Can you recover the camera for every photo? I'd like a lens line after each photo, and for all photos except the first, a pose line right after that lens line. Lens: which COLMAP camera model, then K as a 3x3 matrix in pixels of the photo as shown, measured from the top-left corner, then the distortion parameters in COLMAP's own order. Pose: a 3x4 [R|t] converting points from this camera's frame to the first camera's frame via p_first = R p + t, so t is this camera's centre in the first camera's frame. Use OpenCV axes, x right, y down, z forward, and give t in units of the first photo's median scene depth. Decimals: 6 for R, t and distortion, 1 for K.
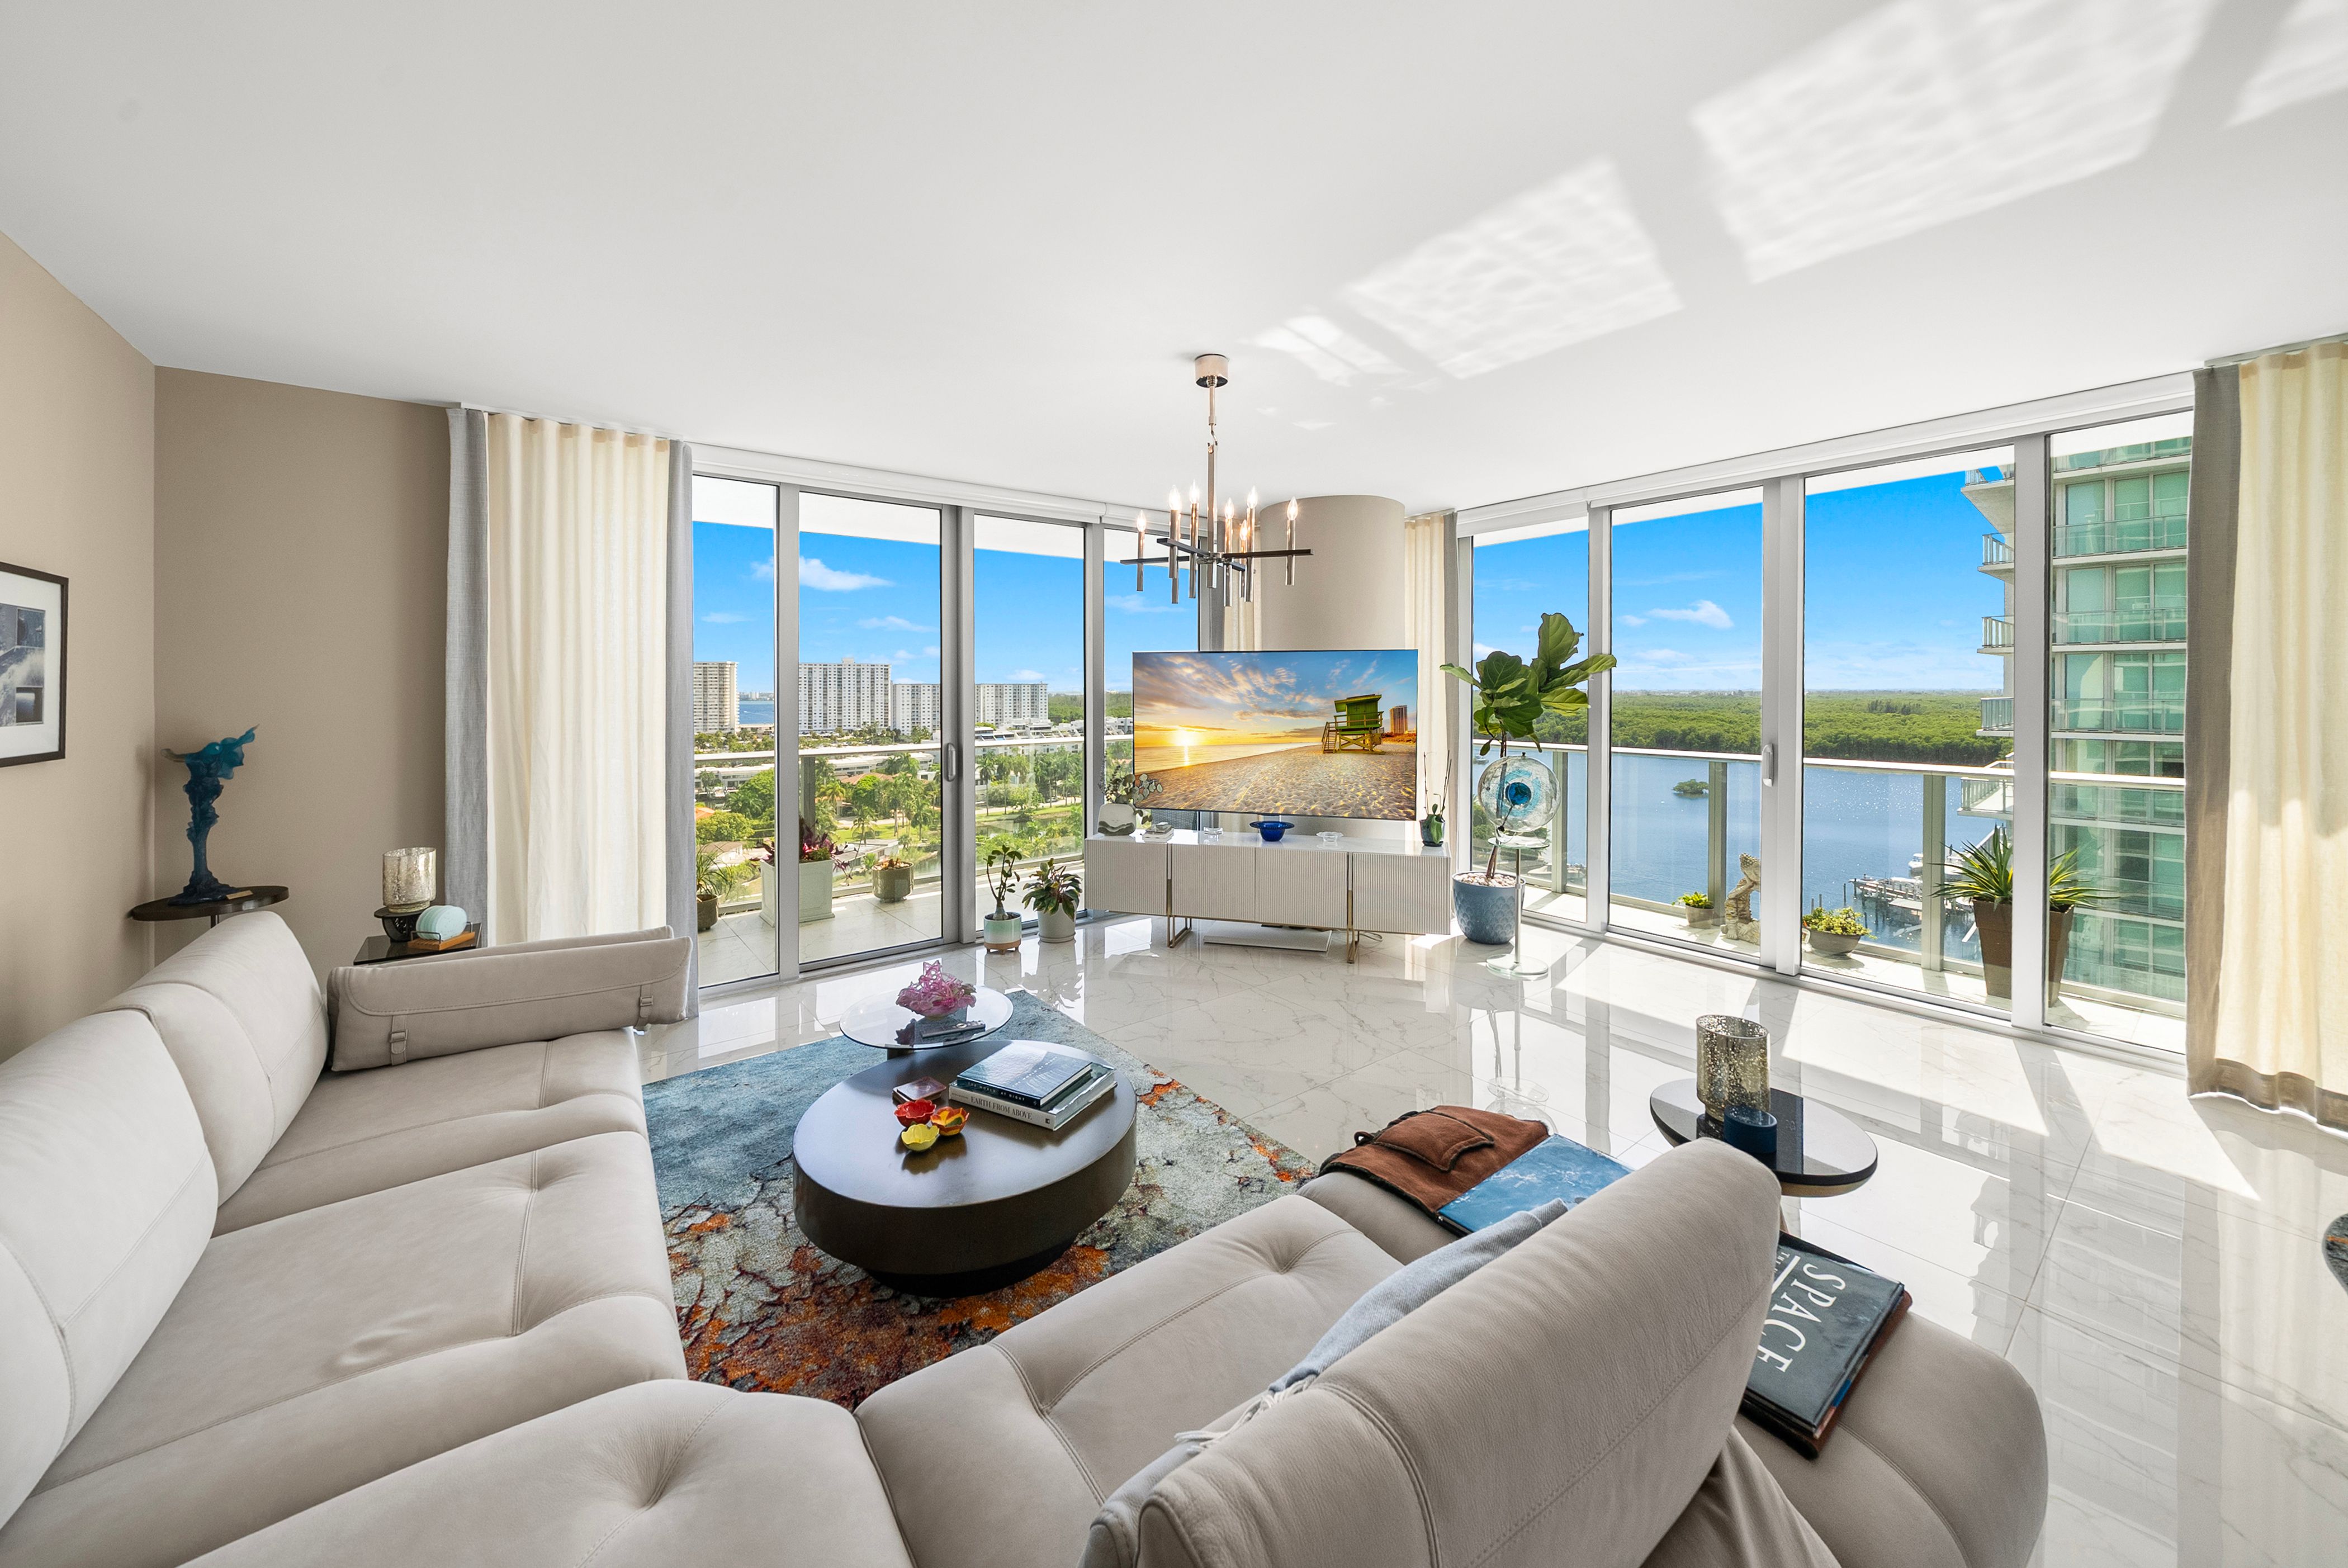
lens RADIAL K [[842.5, 0, 1176.3], [0, 842.5, 725.3], [0, 0, 1]] dist [-0.000211, 0.000037]
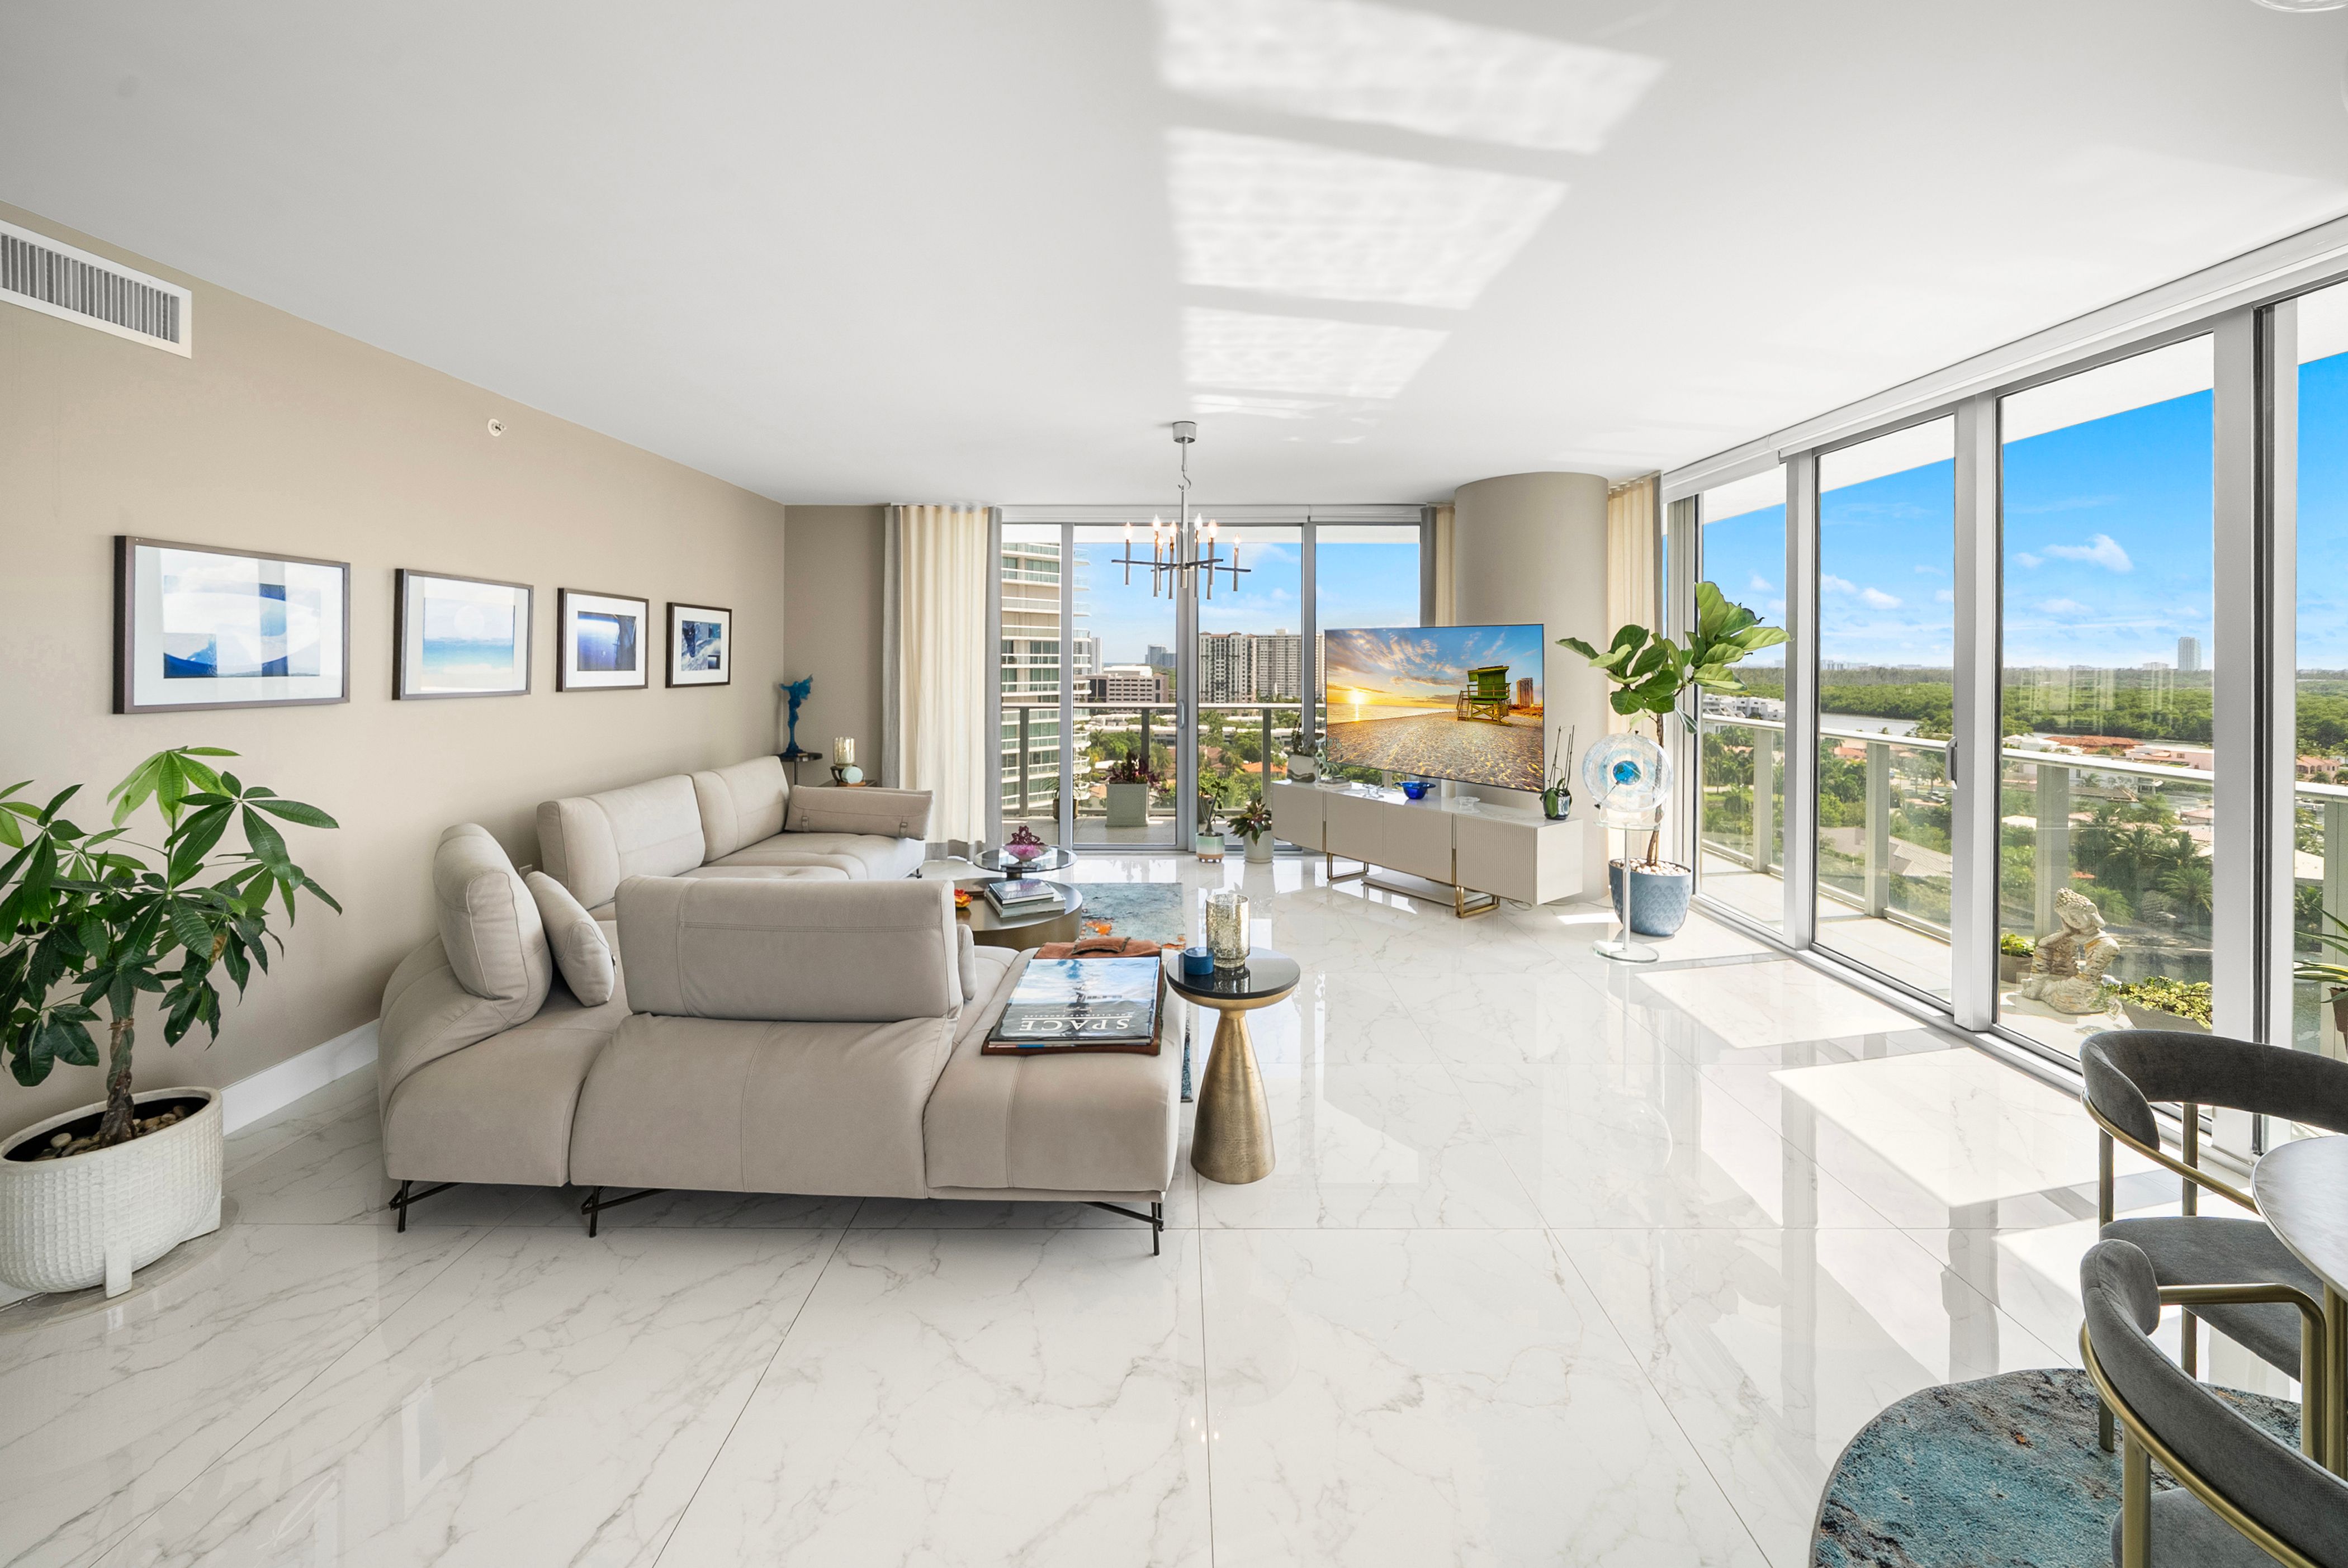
lens RADIAL K [[826.1, 0, 1162.9], [0, 826.1, 656.0], [0, 0, 1]] dist [-0.009569, -0.000109]
pose [[0.796023, 0.006889, -0.605227, 0.625380], [-0.032125, 0.999007, -0.030882, -0.005569], [0.604413, 0.044026, 0.795454, -0.066917]]
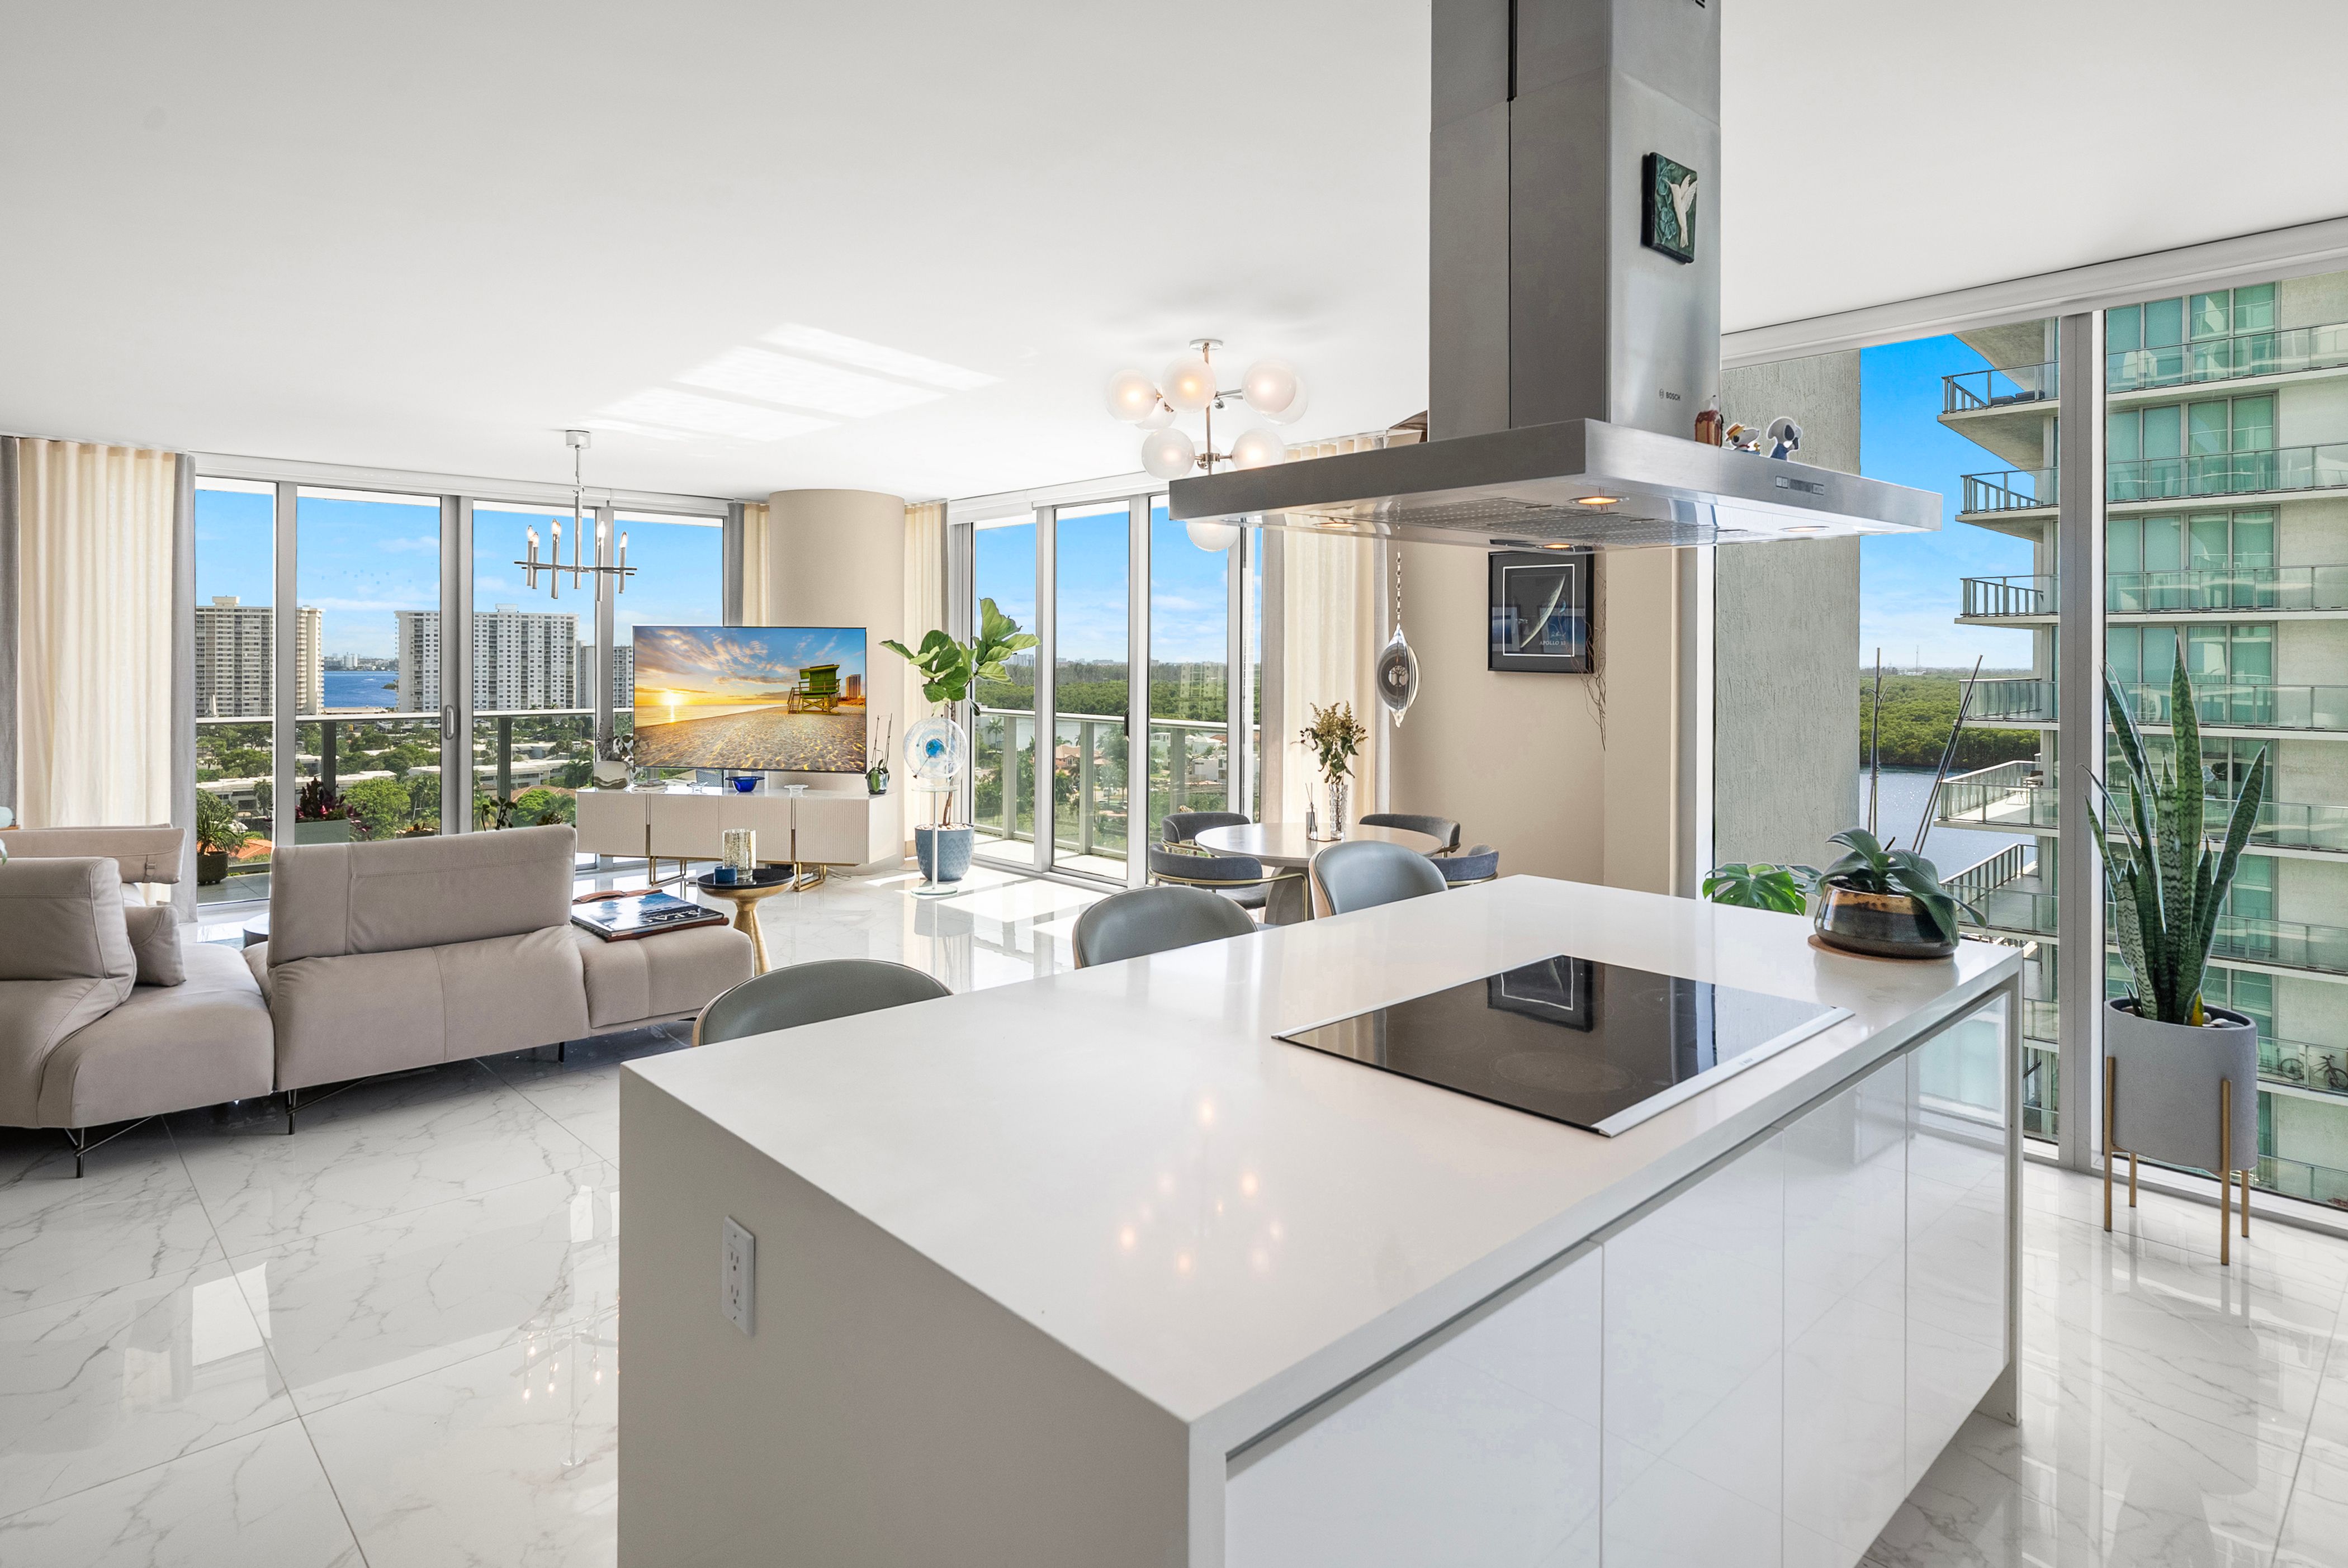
lens RADIAL K [[1249.4, 0, 1179.7], [0, 1249.4, 712.7], [0, 0, 1]] dist [0.000712, 0.000938]
pose [[0.992479, 0.004210, 0.122346, 0.608717], [-0.004131, 0.999991, -0.000896, 0.036595], [-0.122349, 0.000384, 0.992487, -0.955084]]
